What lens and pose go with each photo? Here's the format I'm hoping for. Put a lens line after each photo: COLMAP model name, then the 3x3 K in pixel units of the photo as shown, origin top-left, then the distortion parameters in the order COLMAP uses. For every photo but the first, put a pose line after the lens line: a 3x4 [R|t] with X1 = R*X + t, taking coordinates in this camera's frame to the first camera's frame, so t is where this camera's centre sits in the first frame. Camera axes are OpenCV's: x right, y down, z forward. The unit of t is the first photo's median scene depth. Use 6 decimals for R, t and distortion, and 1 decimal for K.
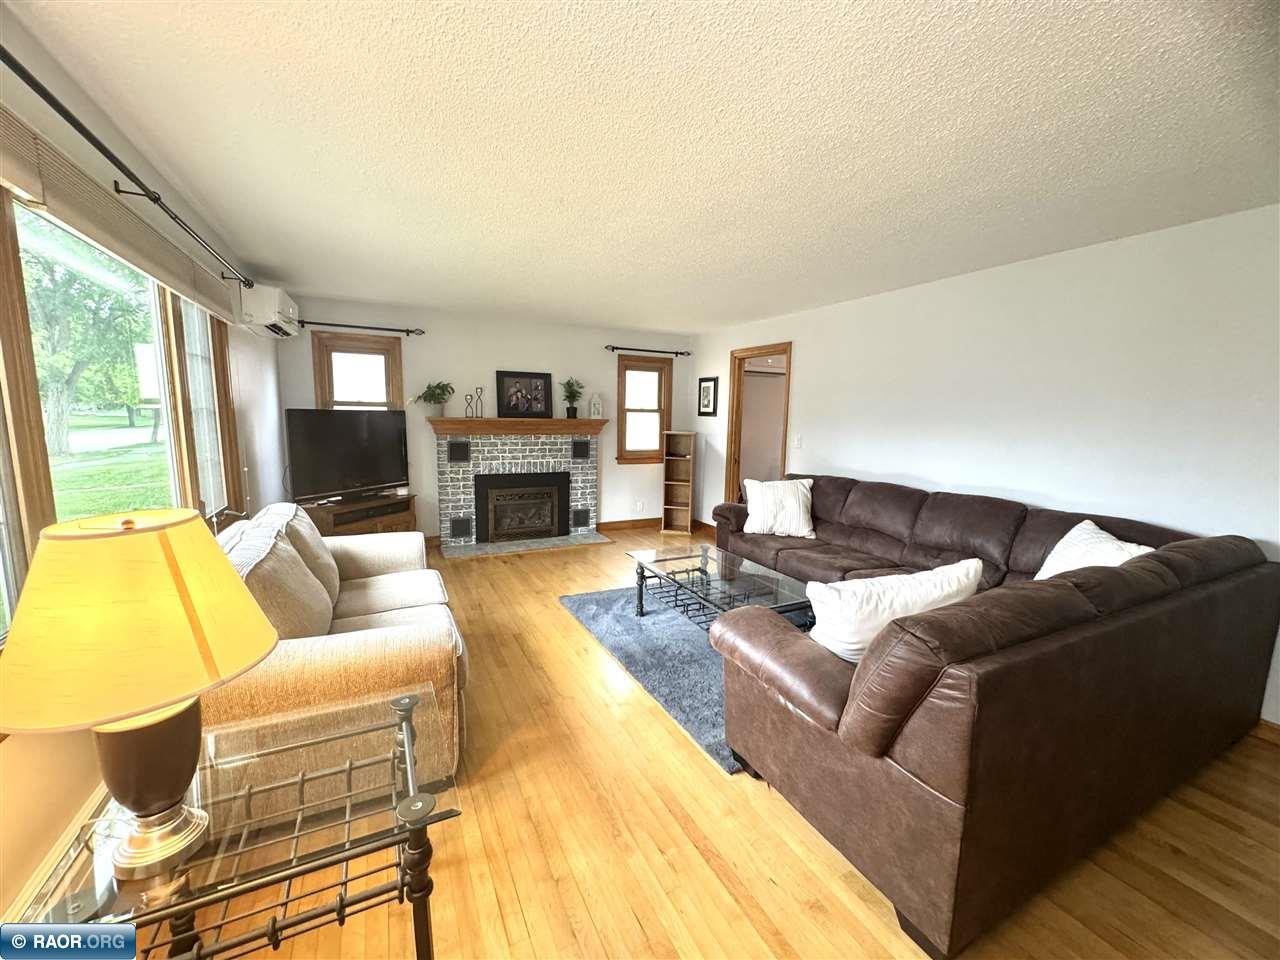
lens RADIAL K [[514.0, 0, 640.2], [0, 514.0, 482.5], [0, 0, 1]] dist [0.000947, 0.000517]
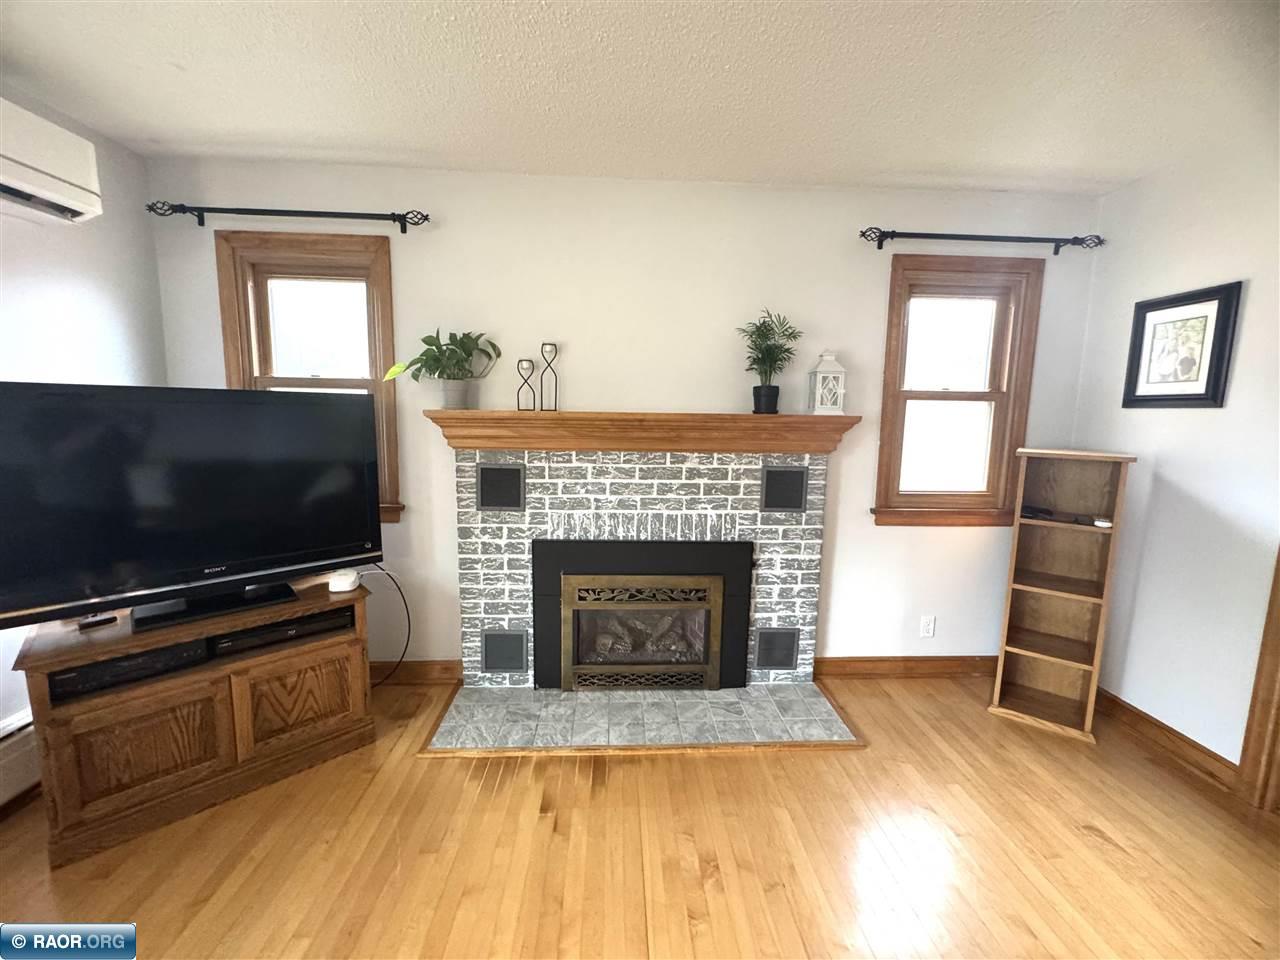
lens RADIAL K [[514.0, 0, 639.3], [0, 514.0, 477.5], [0, 0, 1]] dist [0.000947, 0.000517]
pose [[0.914549, 0.046847, -0.401753, -0.057412], [-0.052582, 0.998611, -0.003255, -0.067219], [0.401043, 0.024102, 0.915742, 0.584044]]
